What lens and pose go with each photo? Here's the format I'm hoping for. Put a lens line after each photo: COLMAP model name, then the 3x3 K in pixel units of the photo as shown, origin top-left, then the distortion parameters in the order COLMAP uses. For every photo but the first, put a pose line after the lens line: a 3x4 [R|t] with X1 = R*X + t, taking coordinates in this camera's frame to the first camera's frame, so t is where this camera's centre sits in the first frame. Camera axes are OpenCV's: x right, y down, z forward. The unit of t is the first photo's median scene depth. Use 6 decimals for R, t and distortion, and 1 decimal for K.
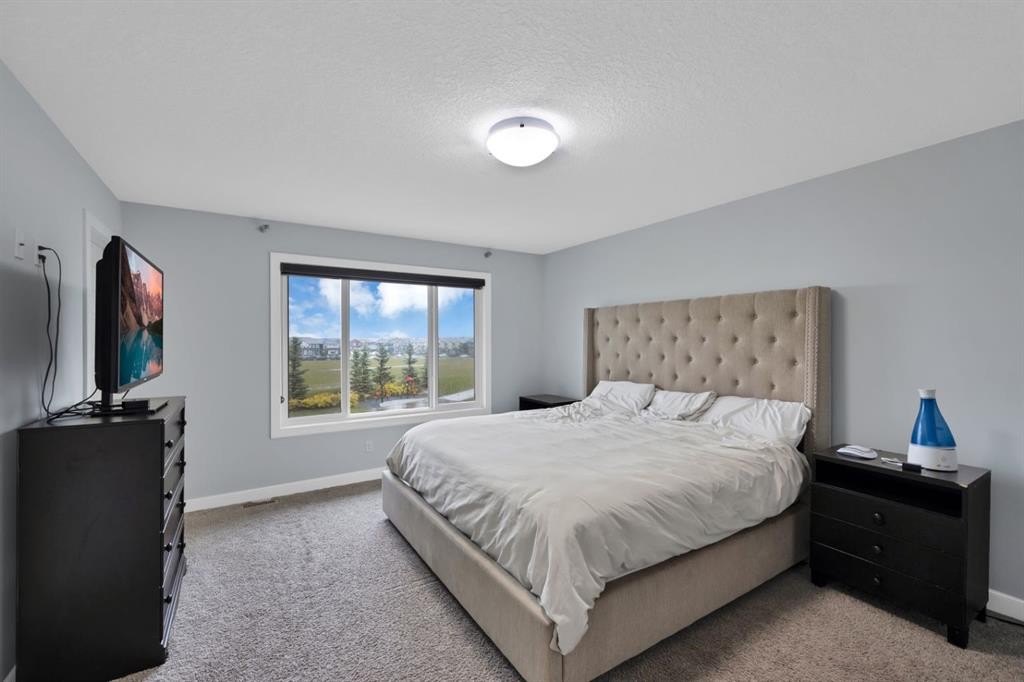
lens RADIAL K [[496.3, 0, 511.0], [0, 496.3, 343.0], [0, 0, 1]] dist [-0.000827, -0.000045]
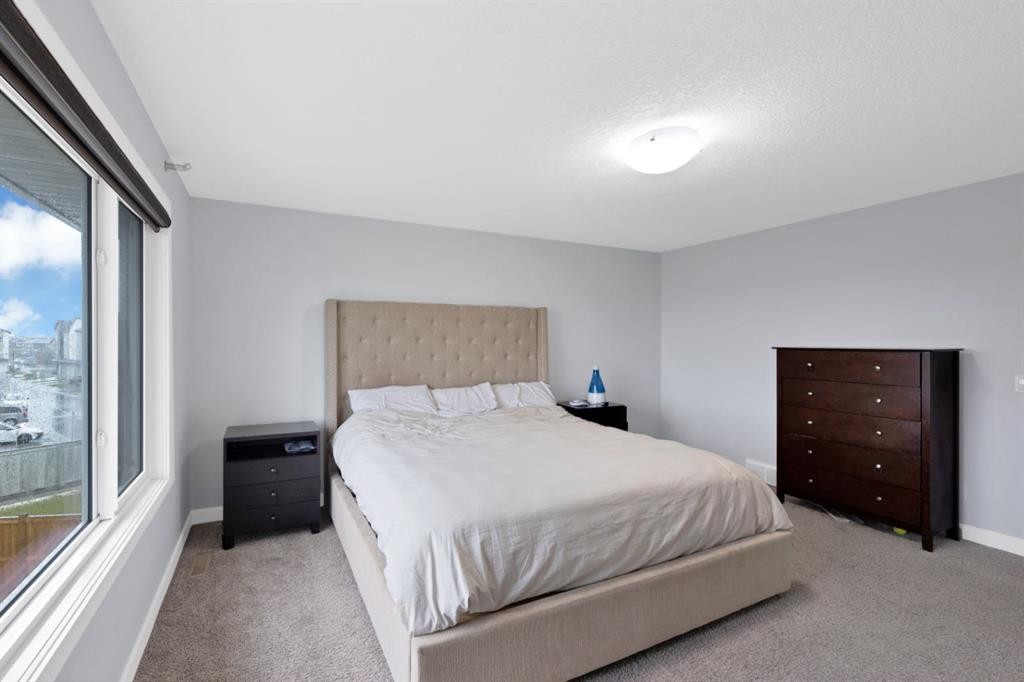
lens RADIAL K [[398.5, 0, 510.8], [0, 398.5, 340.6], [0, 0, 1]] dist [0.001420, 0.000078]
pose [[0.052288, 0.002856, 0.998628, -0.549619], [-0.000079, 0.999996, -0.002856, -0.003519], [-0.998632, 0.000071, 0.052288, 0.835308]]
